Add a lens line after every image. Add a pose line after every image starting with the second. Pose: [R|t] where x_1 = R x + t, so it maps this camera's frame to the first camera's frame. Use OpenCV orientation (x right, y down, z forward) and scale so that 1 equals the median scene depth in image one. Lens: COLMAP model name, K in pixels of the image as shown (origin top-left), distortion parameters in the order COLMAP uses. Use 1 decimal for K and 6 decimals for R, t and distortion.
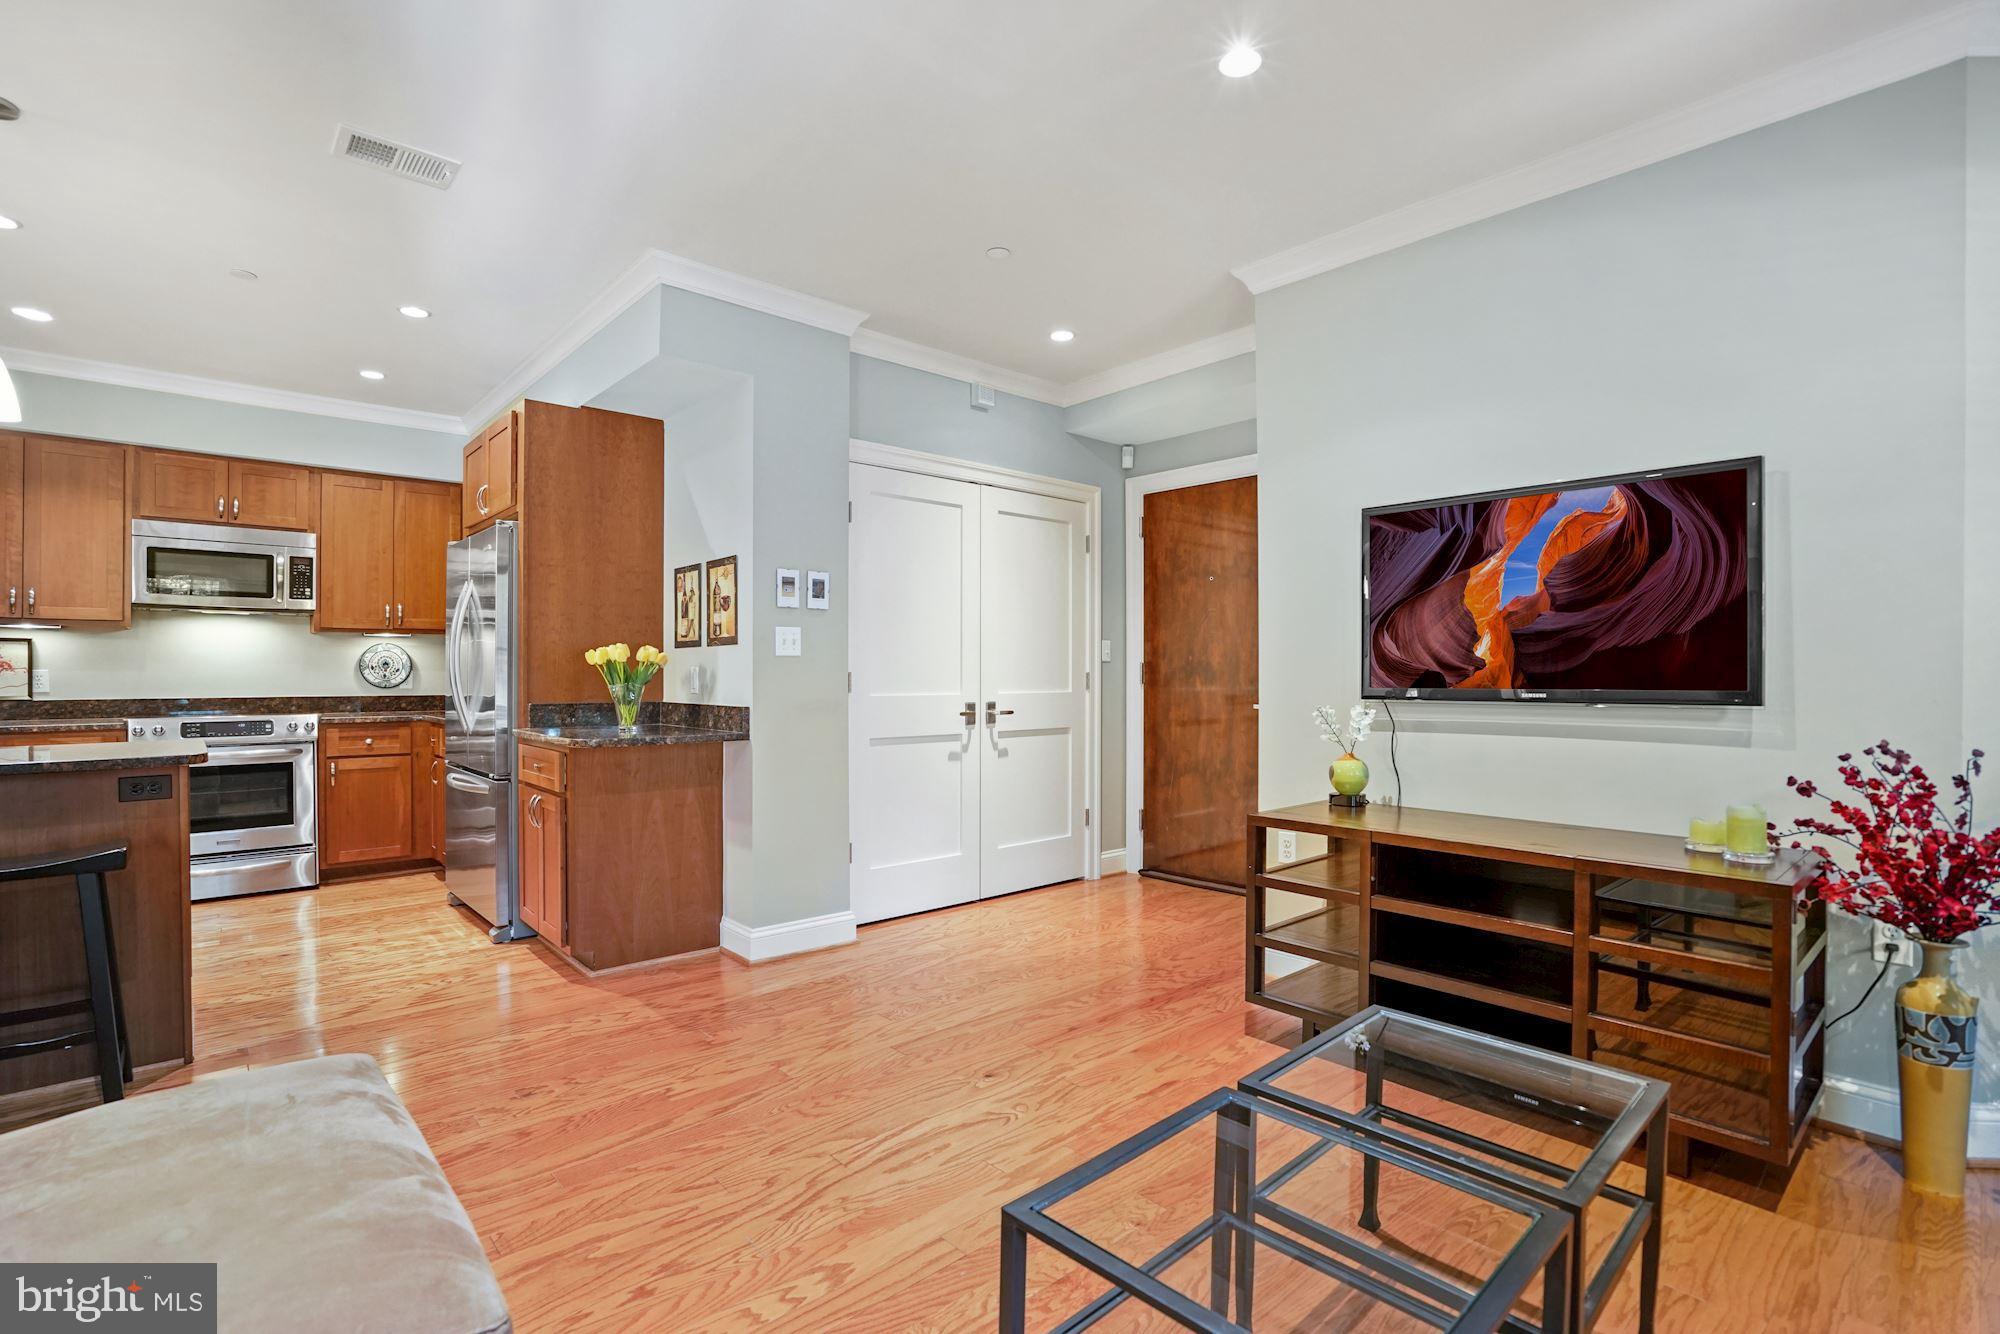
lens RADIAL K [[929.6, 0, 988.2], [0, 929.6, 672.8], [0, 0, 1]] dist [-0.055465, 0.021466]
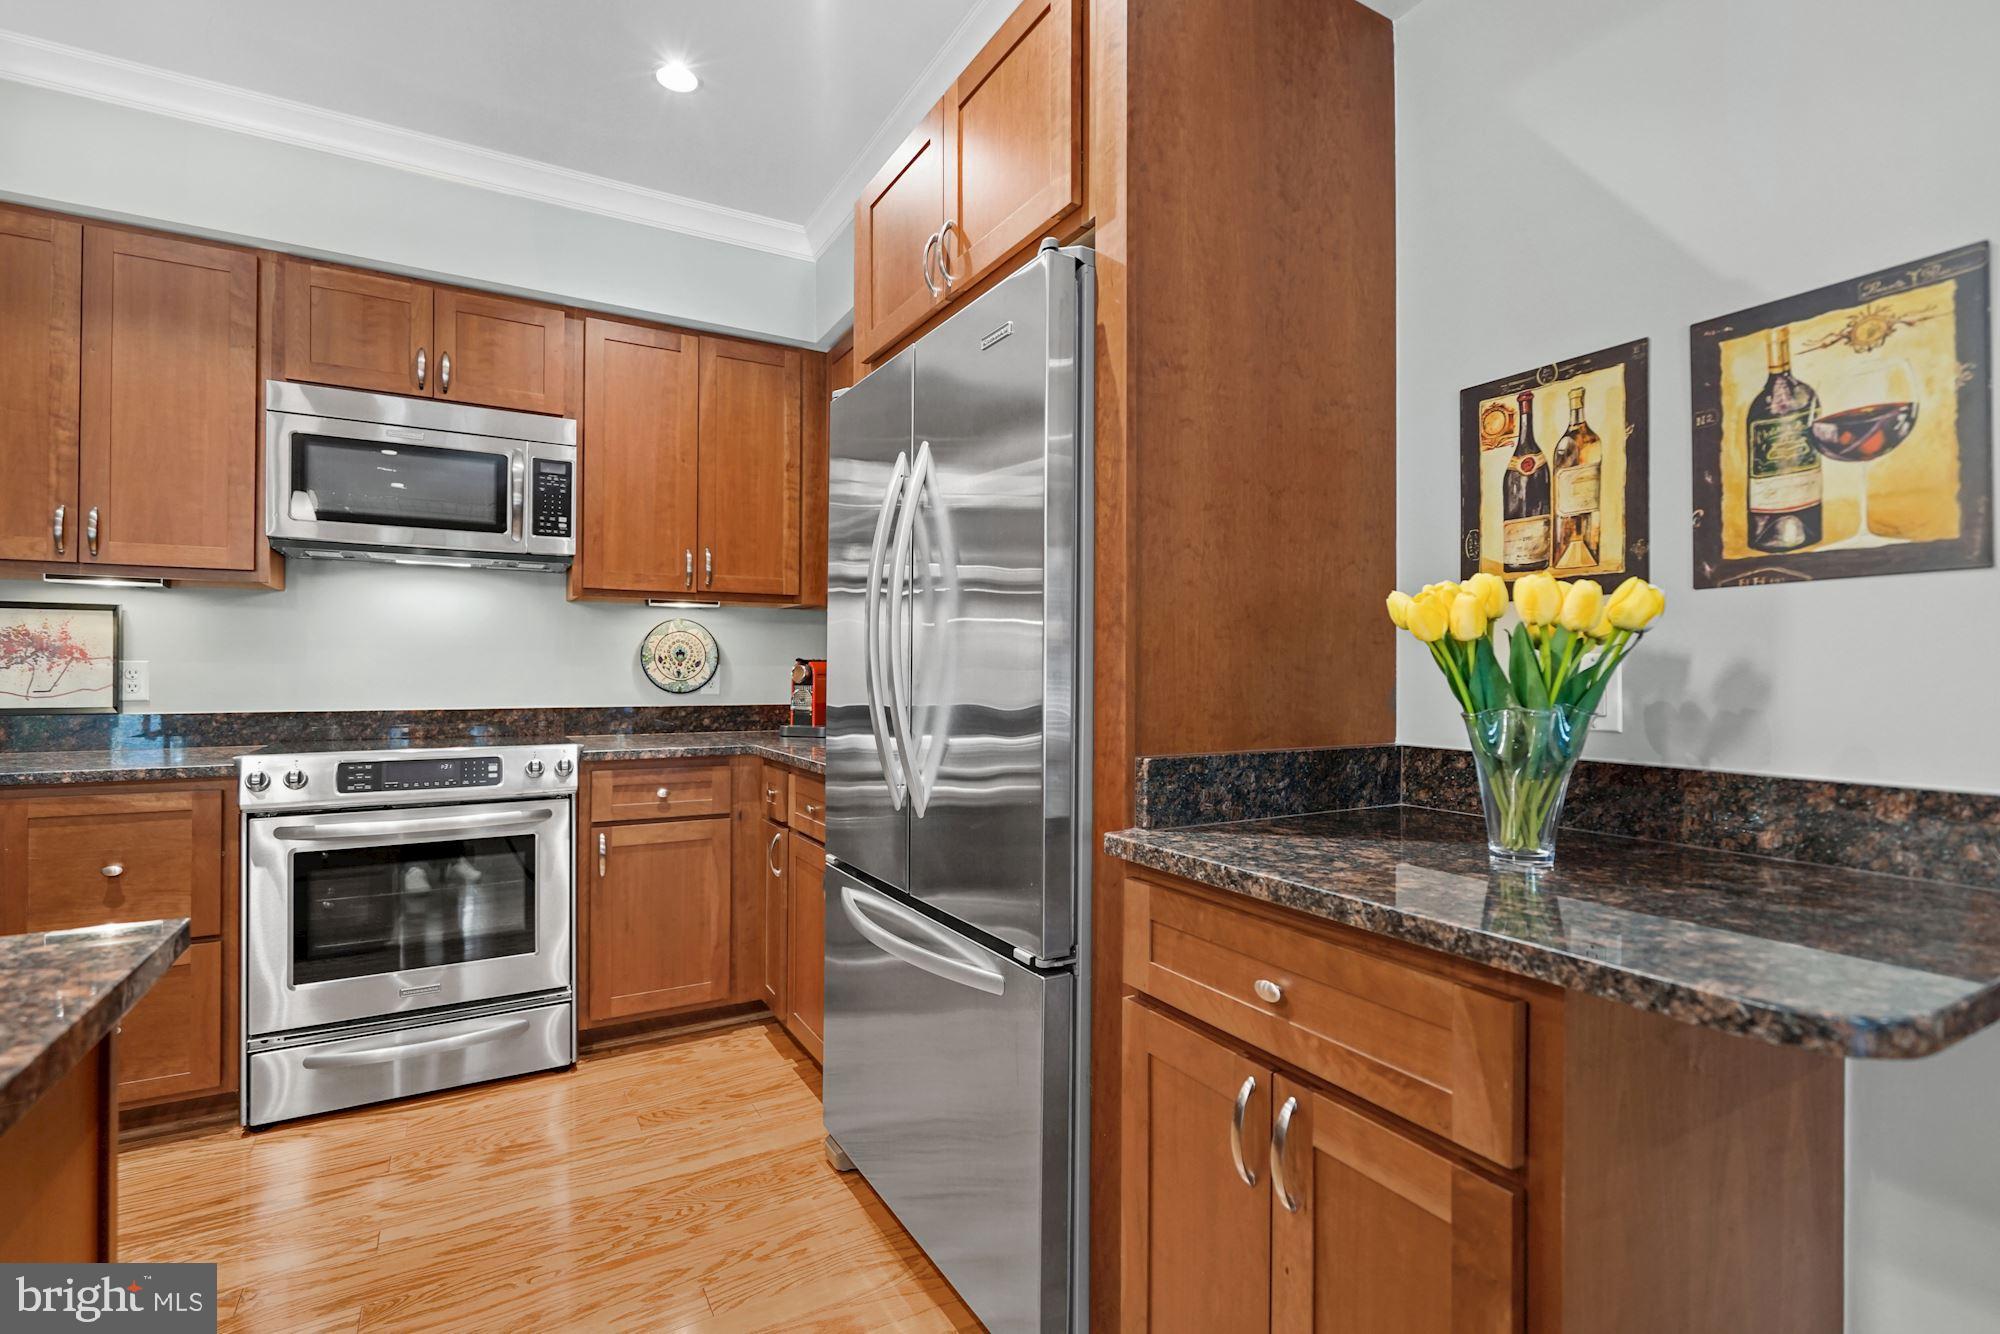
lens RADIAL K [[917.7, 0, 991.2], [0, 917.7, 667.4], [0, 0, 1]] dist [-0.004582, 0.000001]
pose [[0.978269, 0.003571, -0.207311, -0.391110], [-0.004472, 0.999982, -0.003876, 0.001099], [0.207294, 0.004719, 0.978267, 0.524907]]
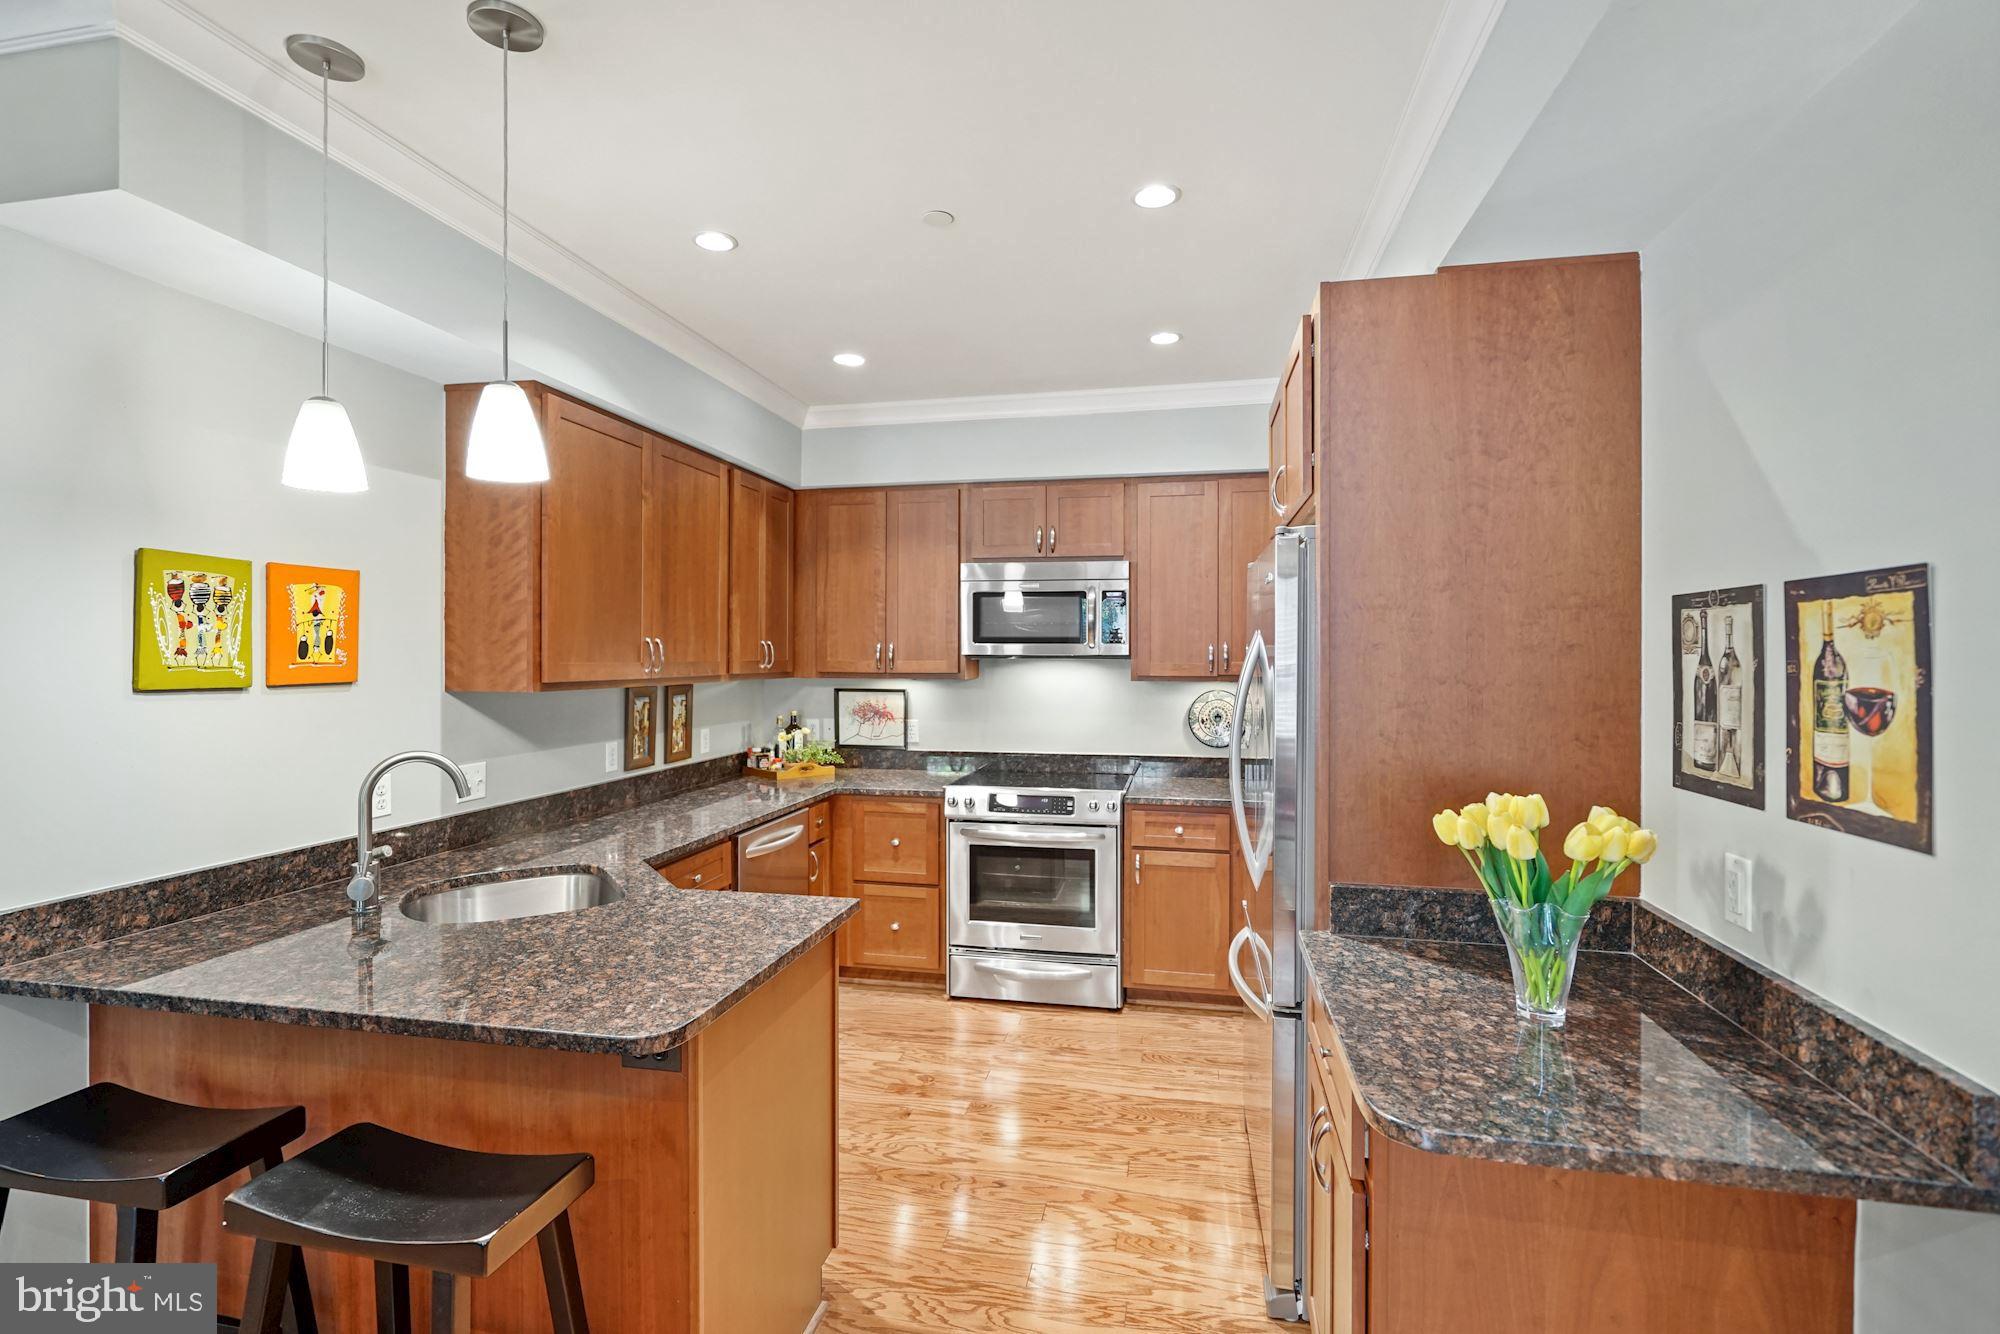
lens RADIAL K [[919.1, 0, 992.6], [0, 919.1, 656.5], [0, 0, 1]] dist [0.000239, 0.000199]
pose [[0.589567, 0.003902, -0.807710, -0.162374], [-0.001361, 0.999992, 0.003837, -0.075300], [0.807719, -0.001163, 0.589567, 0.444434]]
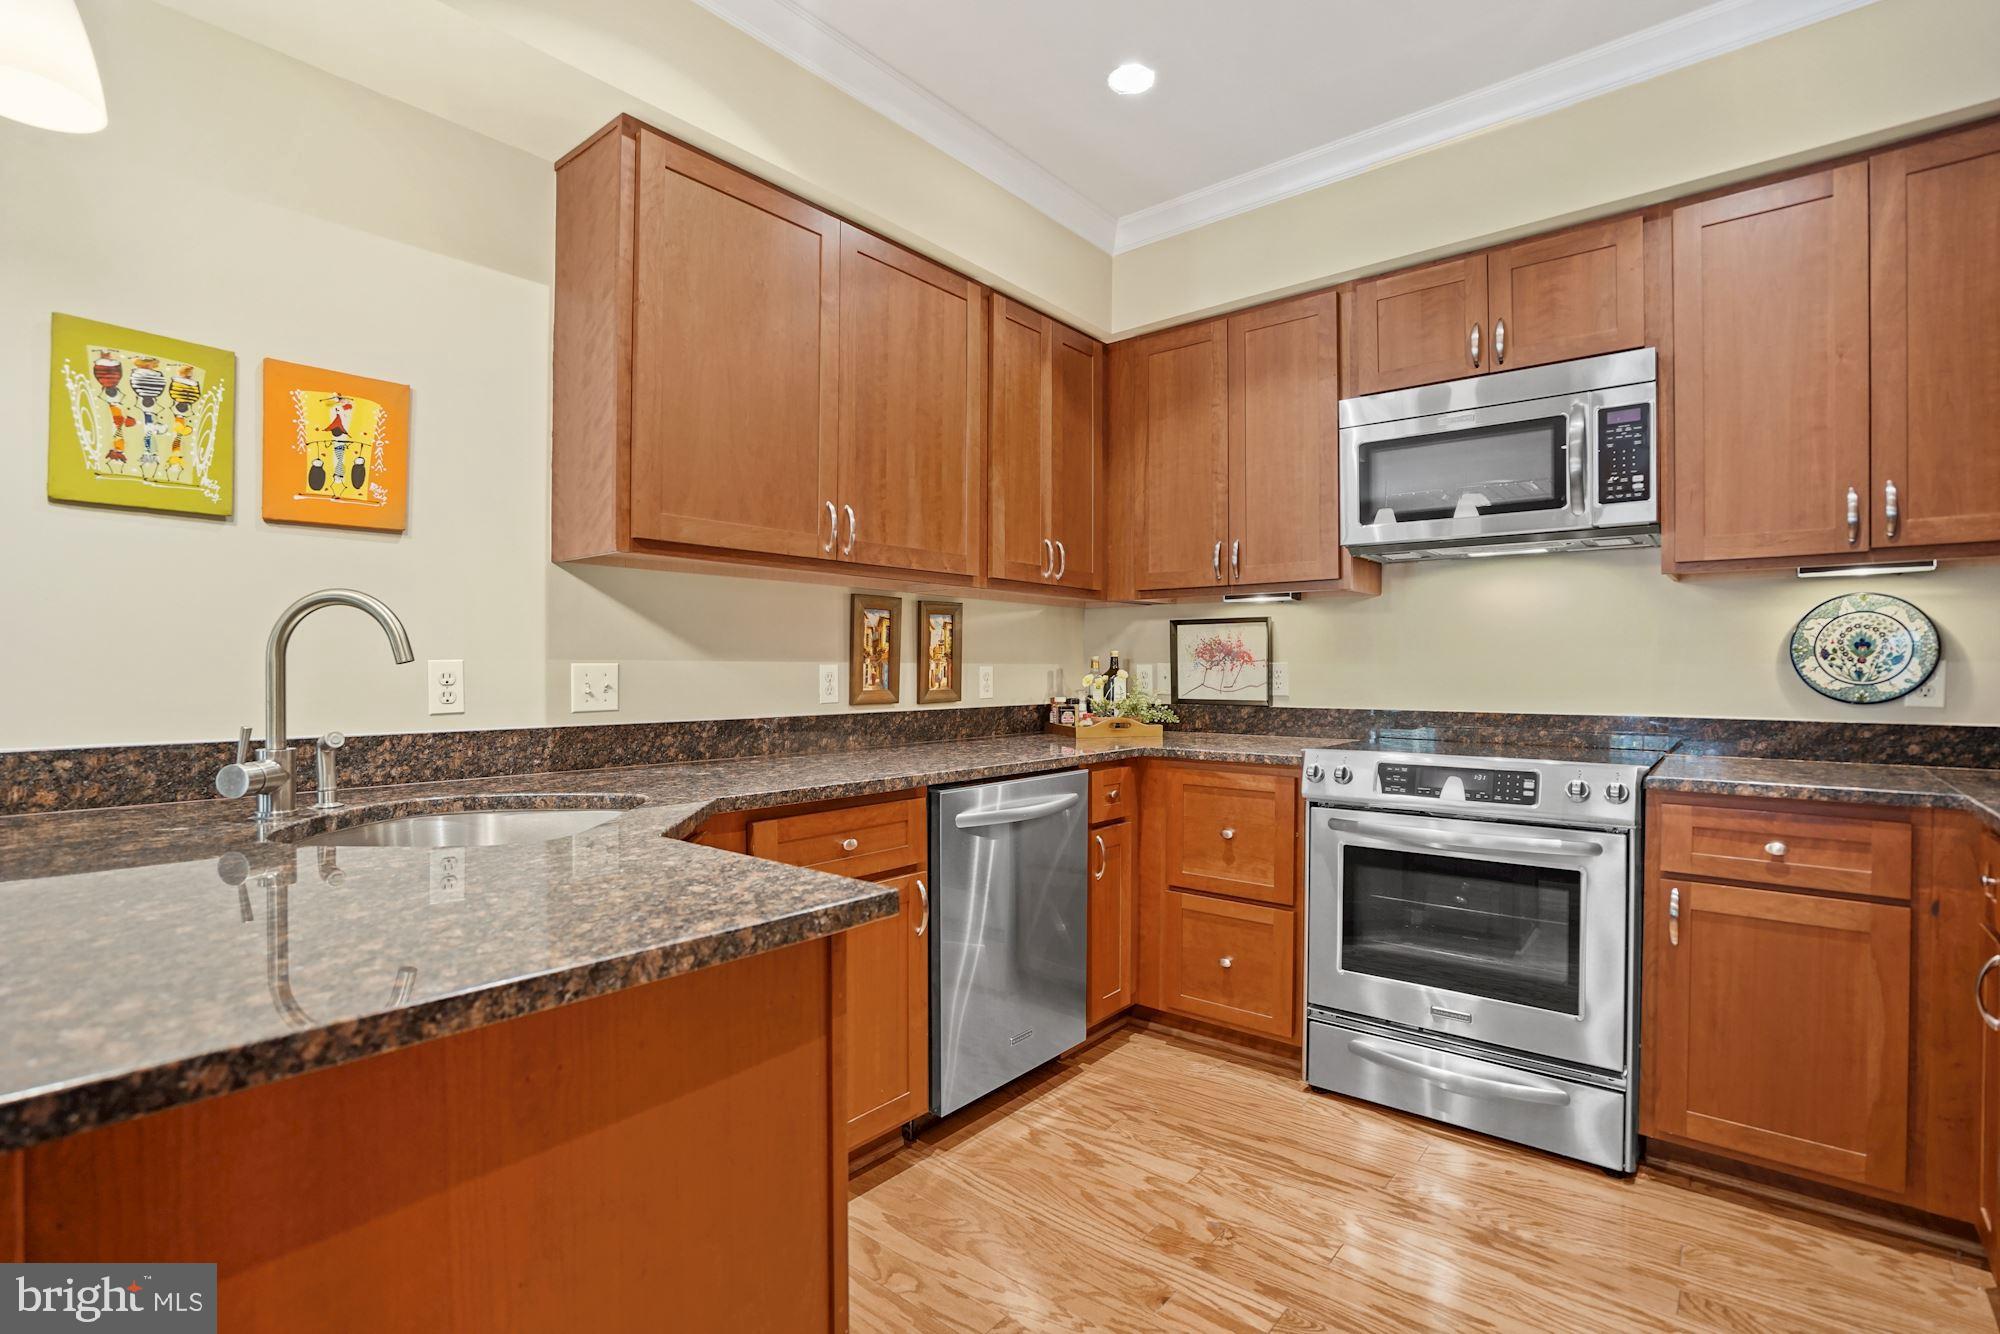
lens RADIAL K [[929.6, 0, 988.2], [0, 929.6, 672.8], [0, 0, 1]] dist [-0.055465, 0.021466]
pose [[0.136130, 0.006010, -0.990673, -0.372811], [-0.000035, 0.999982, 0.006062, 0.000460], [0.990691, -0.000791, 0.136127, 0.656590]]
